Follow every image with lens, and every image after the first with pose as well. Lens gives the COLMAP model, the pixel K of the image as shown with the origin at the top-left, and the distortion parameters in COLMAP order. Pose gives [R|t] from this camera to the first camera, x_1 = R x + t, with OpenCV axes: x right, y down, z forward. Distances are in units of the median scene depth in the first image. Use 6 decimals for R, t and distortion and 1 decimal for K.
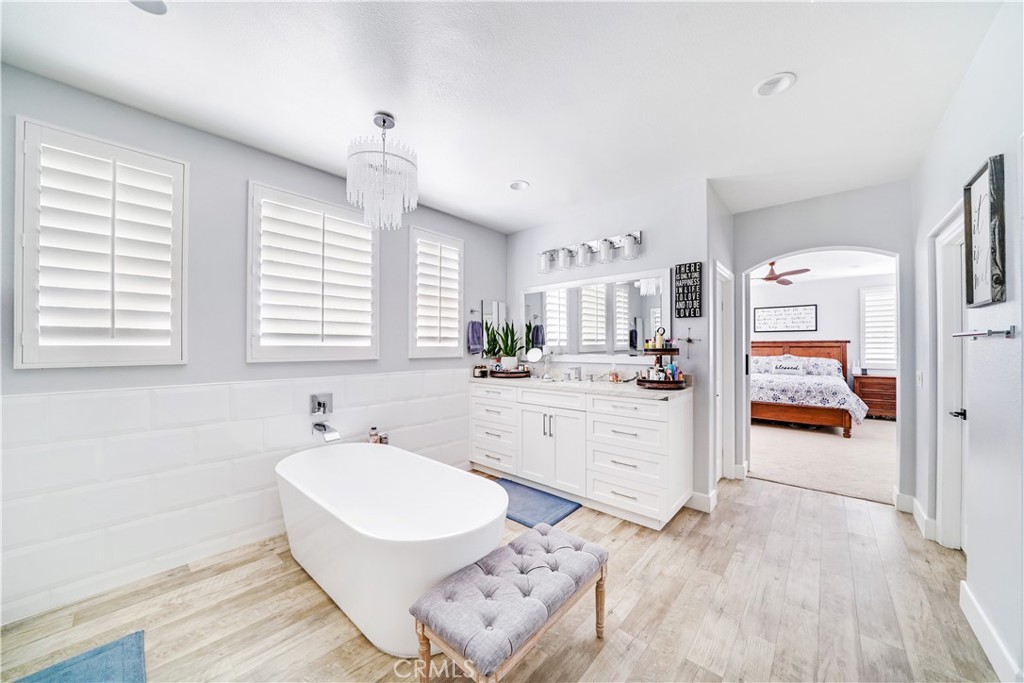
lens RADIAL K [[361.0, 0, 518.0], [0, 361.0, 344.3], [0, 0, 1]] dist [-0.021234, 0.000992]
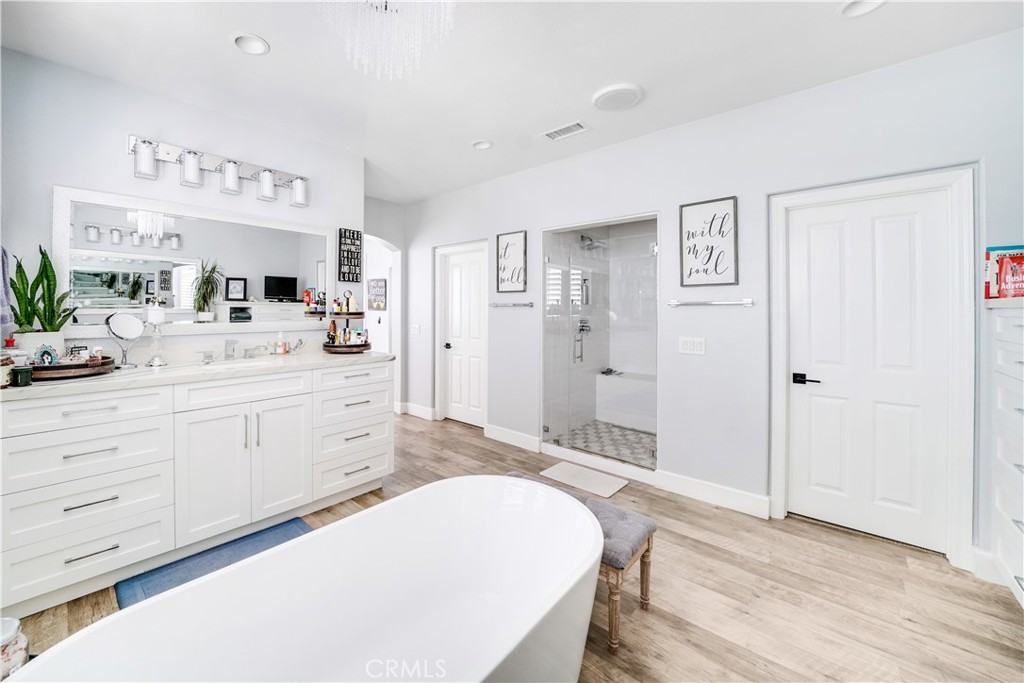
lens RADIAL K [[400.8, 0, 474.6], [0, 400.8, 315.5], [0, 0, 1]] dist [-0.002246, -0.000275]
pose [[0.020216, -0.006385, 0.999775, -0.668944], [-0.007062, 0.999954, 0.006529, 0.010940], [-0.999771, -0.007193, 0.020170, 0.621988]]
